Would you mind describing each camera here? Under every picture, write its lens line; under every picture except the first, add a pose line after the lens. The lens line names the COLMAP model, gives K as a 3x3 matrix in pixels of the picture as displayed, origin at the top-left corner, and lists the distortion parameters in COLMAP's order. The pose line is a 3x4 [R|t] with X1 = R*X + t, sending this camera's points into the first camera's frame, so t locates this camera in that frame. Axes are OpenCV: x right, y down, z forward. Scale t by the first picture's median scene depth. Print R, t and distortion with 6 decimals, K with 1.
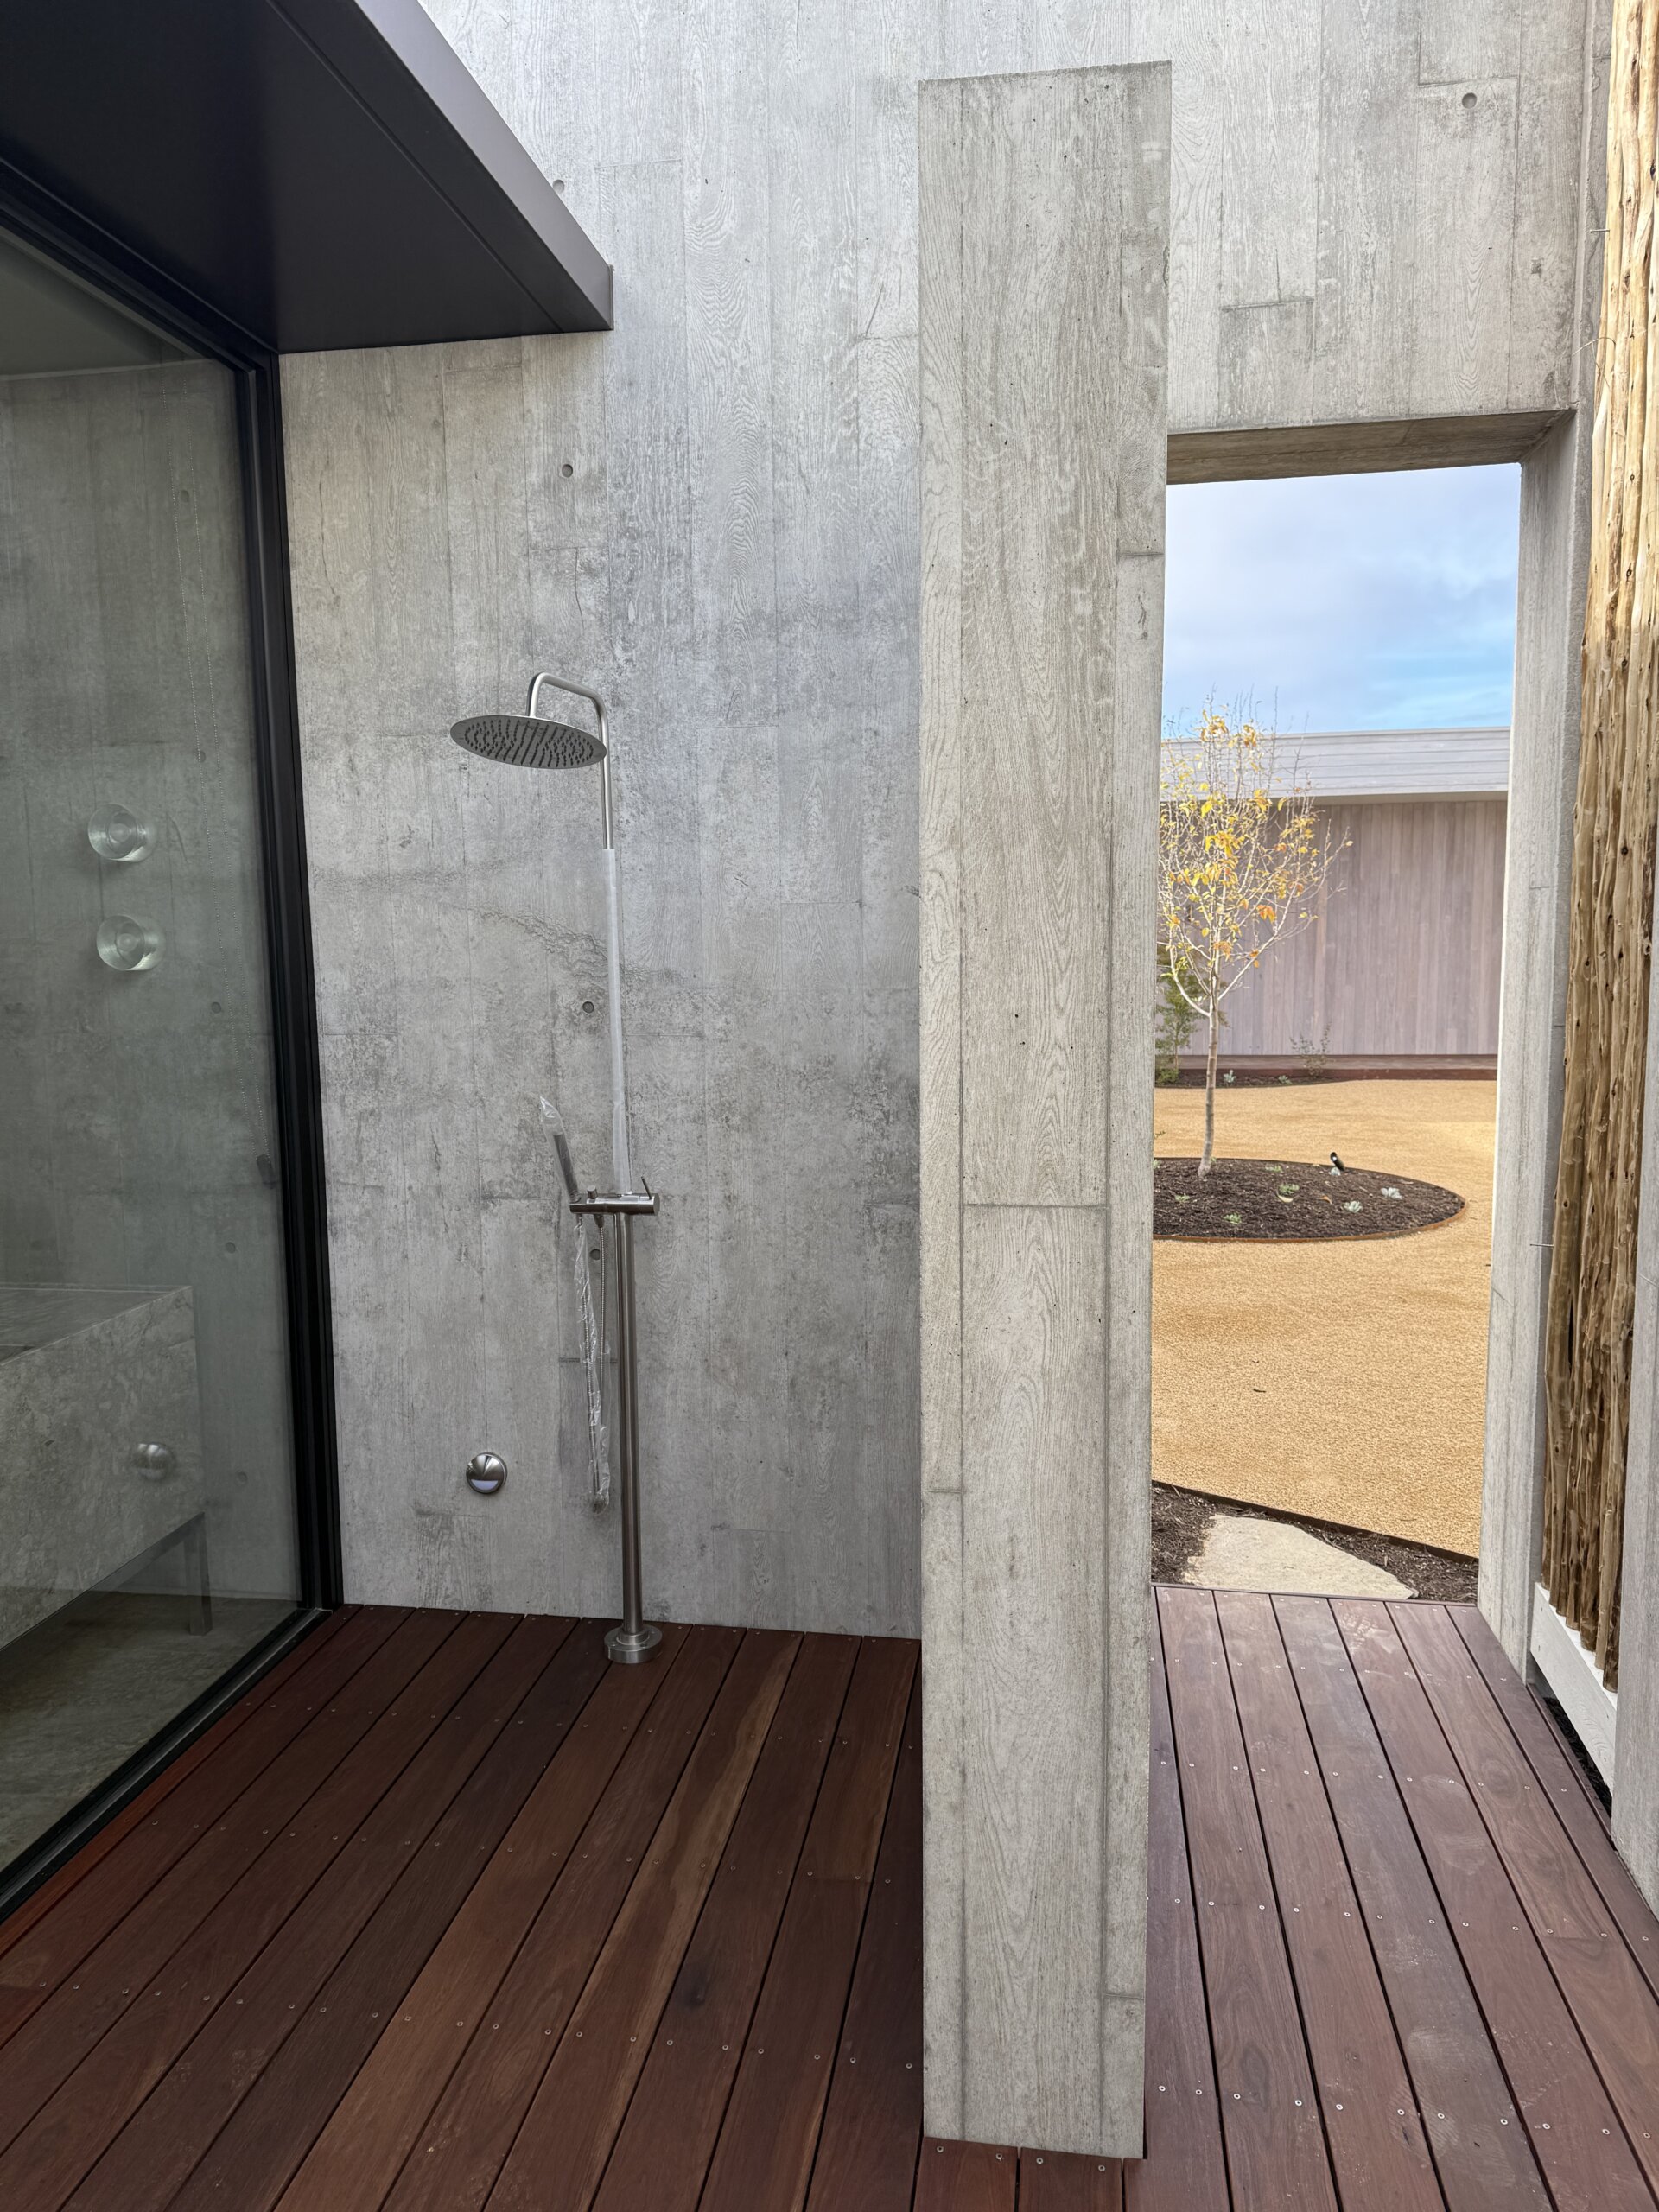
lens RADIAL K [[1527.6, 0, 789.2], [0, 1527.6, 1103.3], [0, 0, 1]] dist [0.159260, -0.333654]
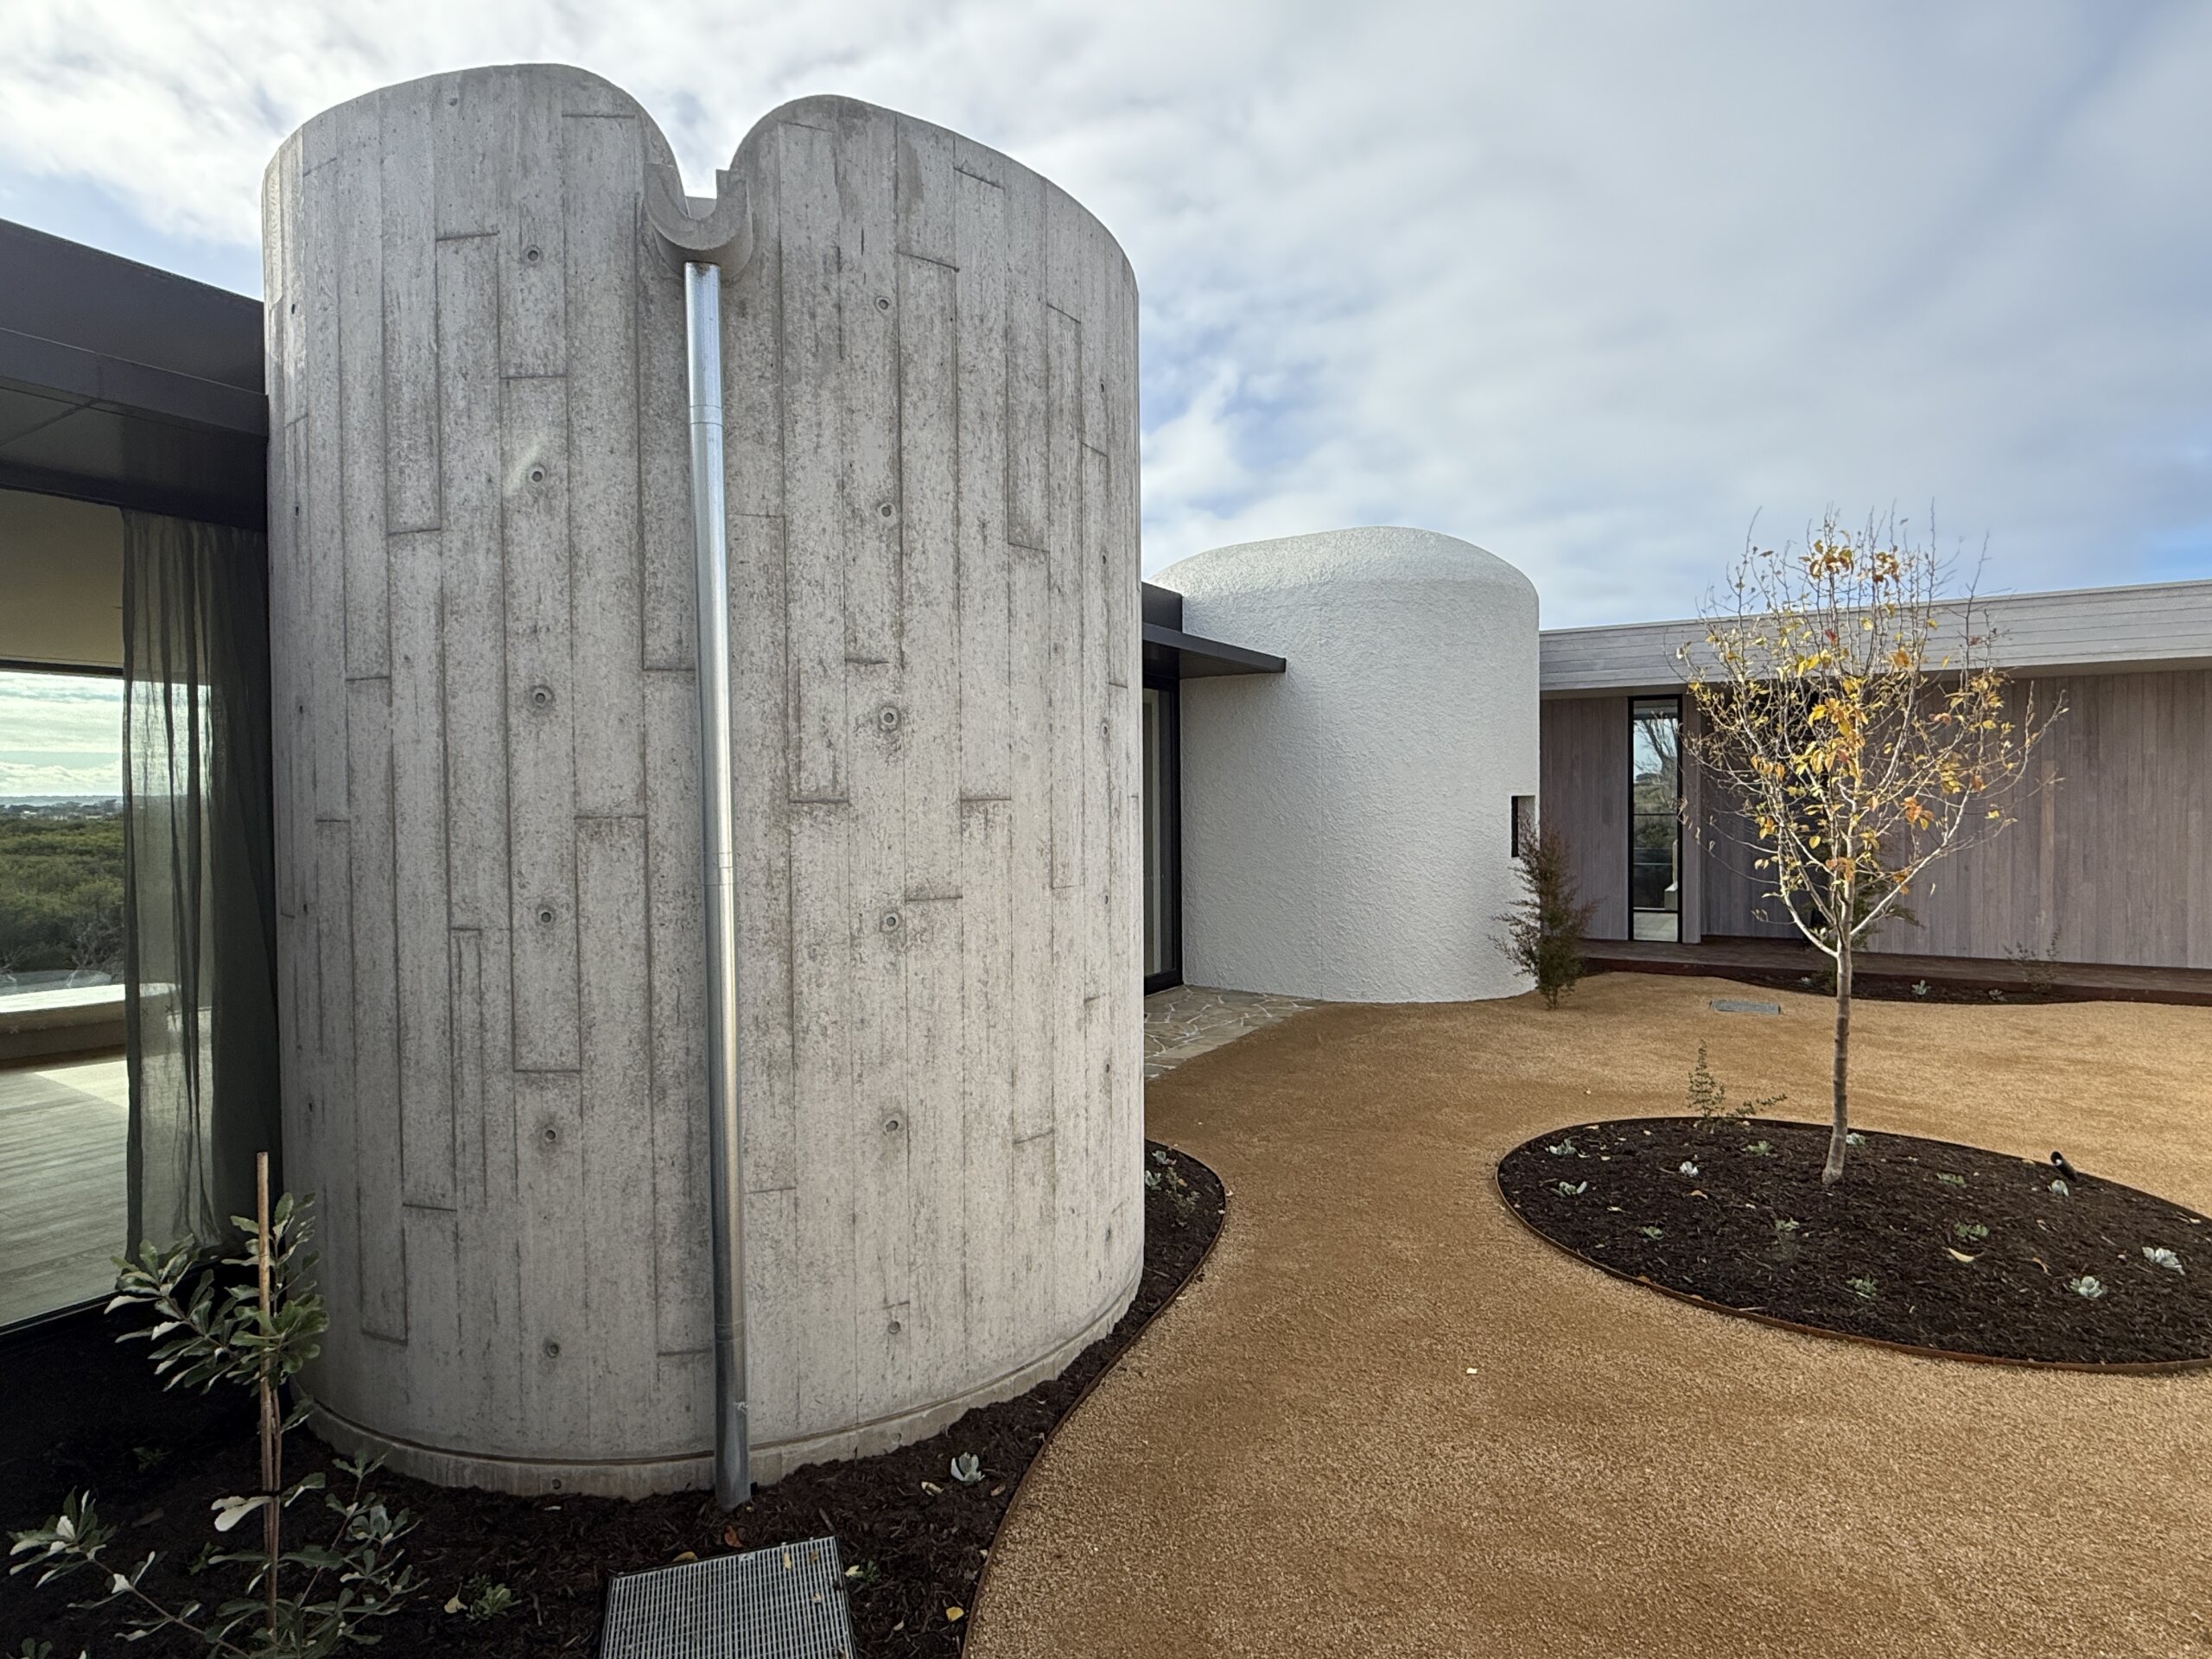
lens RADIAL K [[1168.7, 0, 1080.6], [0, 1168.7, 821.4], [0, 0, 1]] dist [-0.000834, -0.001878]
pose [[0.931666, 0.012585, -0.363097, 0.118058], [-0.045818, 0.995491, -0.083059, -0.047911], [0.360414, 0.094020, 0.928042, 0.307518]]
